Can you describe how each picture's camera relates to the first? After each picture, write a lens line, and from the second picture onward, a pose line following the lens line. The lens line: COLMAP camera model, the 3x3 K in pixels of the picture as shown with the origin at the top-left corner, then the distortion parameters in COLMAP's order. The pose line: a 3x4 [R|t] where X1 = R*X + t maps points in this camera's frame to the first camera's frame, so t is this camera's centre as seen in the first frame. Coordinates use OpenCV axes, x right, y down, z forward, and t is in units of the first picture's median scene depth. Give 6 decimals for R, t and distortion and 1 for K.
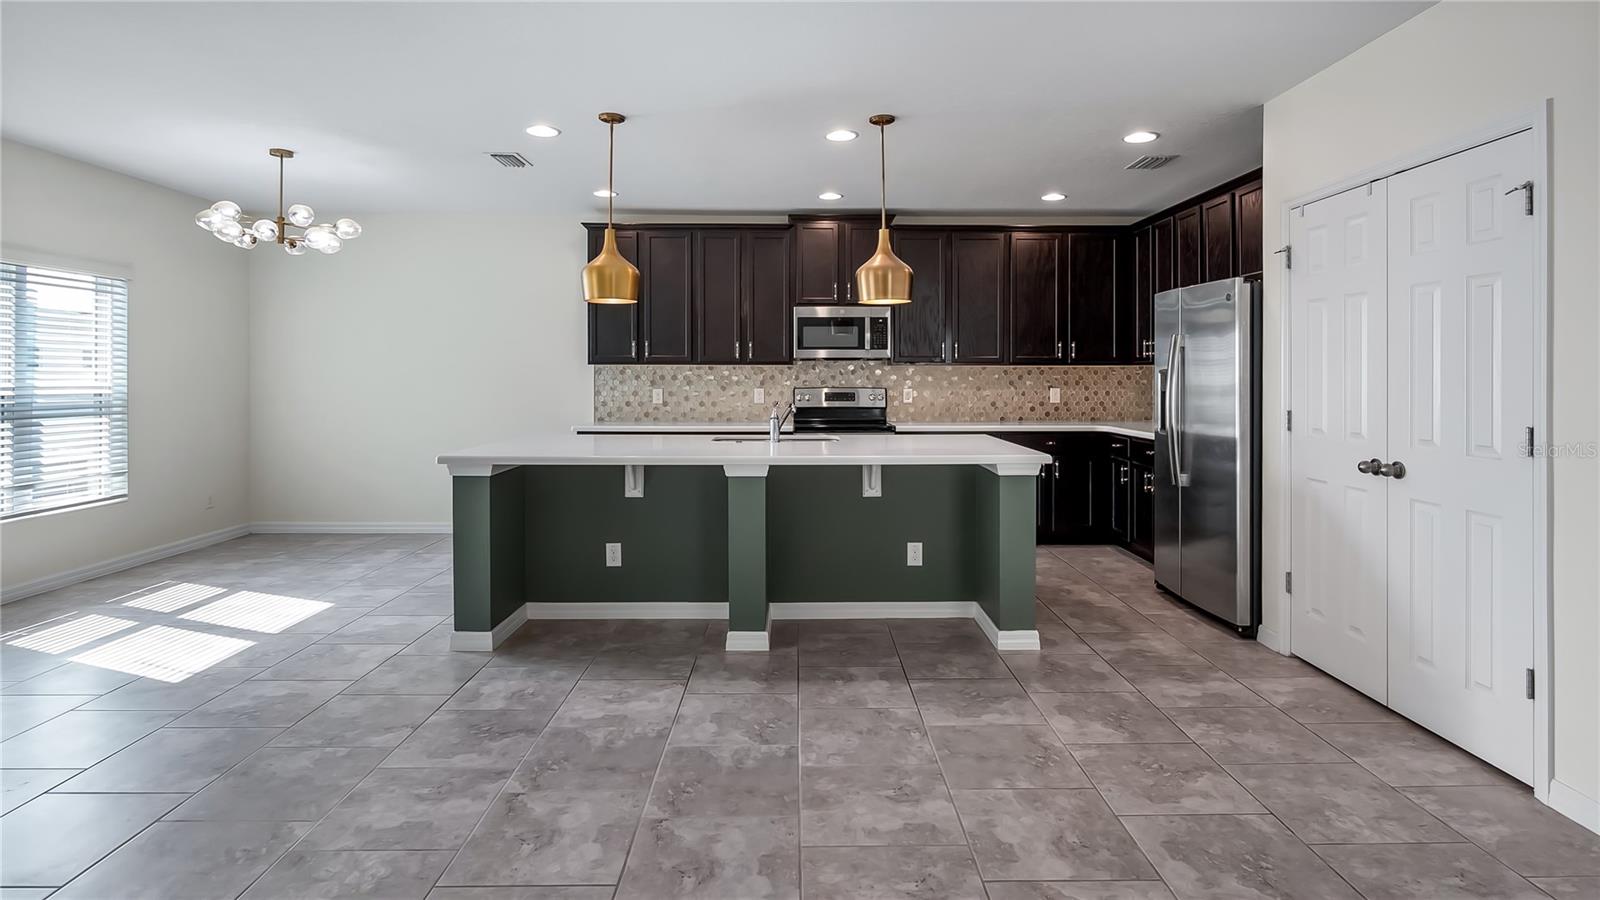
lens RADIAL K [[825.9, 0, 819.3], [0, 825.9, 374.9], [0, 0, 1]] dist [0.004598, 0.000116]
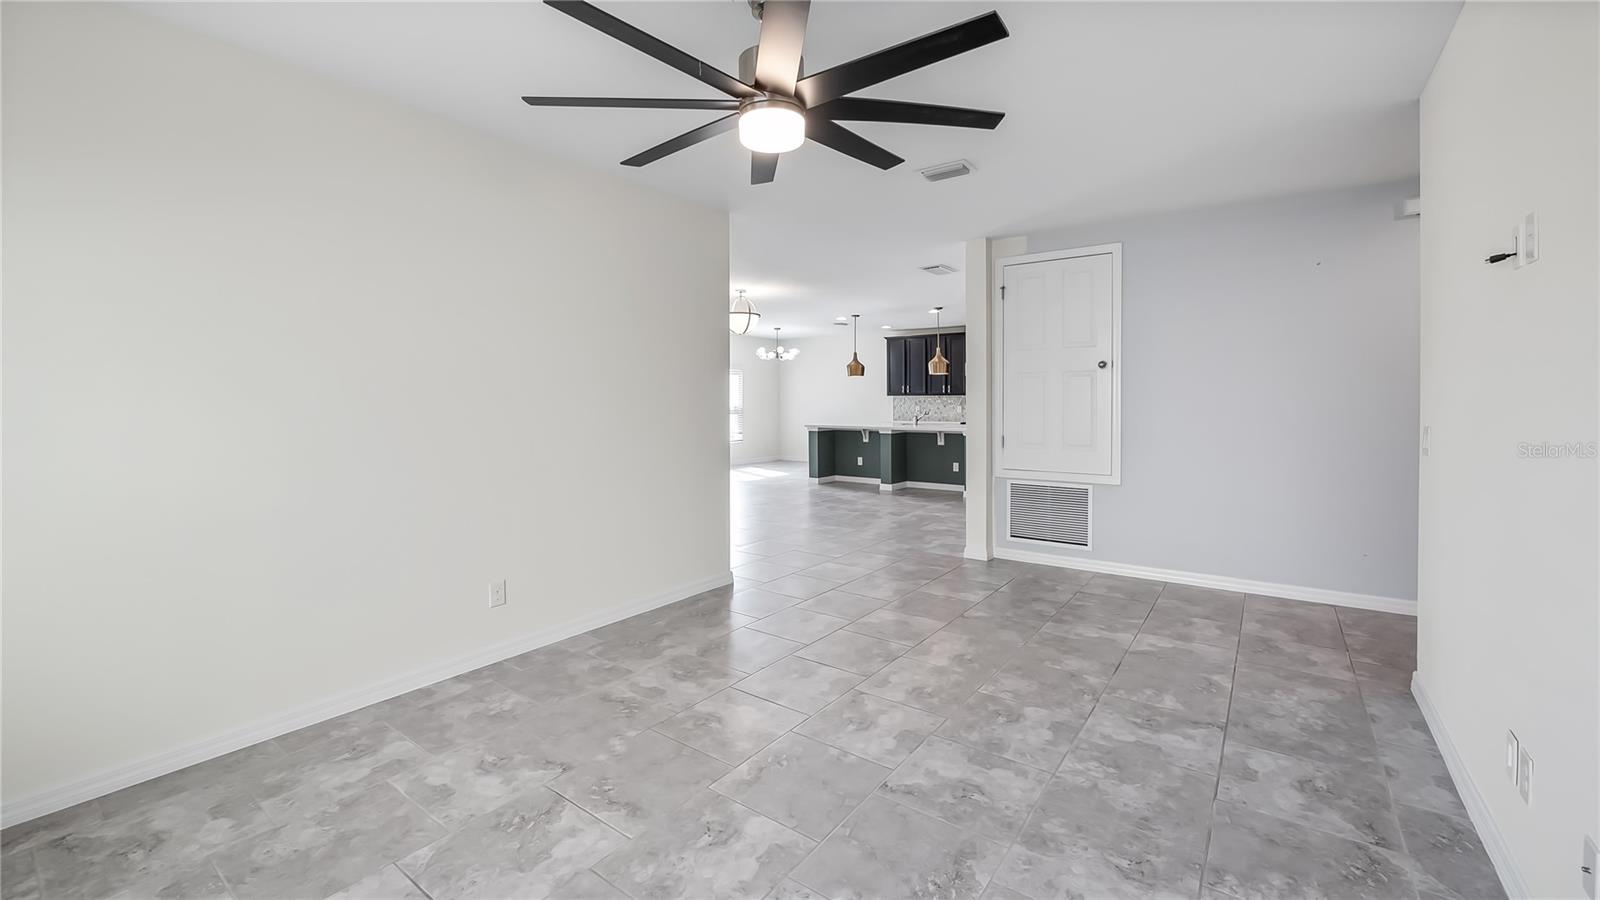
lens RADIAL K [[636.4, 0, 811.8], [0, 636.4, 429.1], [0, 0, 1]] dist [-0.009183, 0.000048]
pose [[0.797827, 0.027407, -0.602263, 0.890933], [0.000610, 0.998929, 0.046266, -0.002257], [0.602886, -0.037280, 0.796956, -0.830797]]
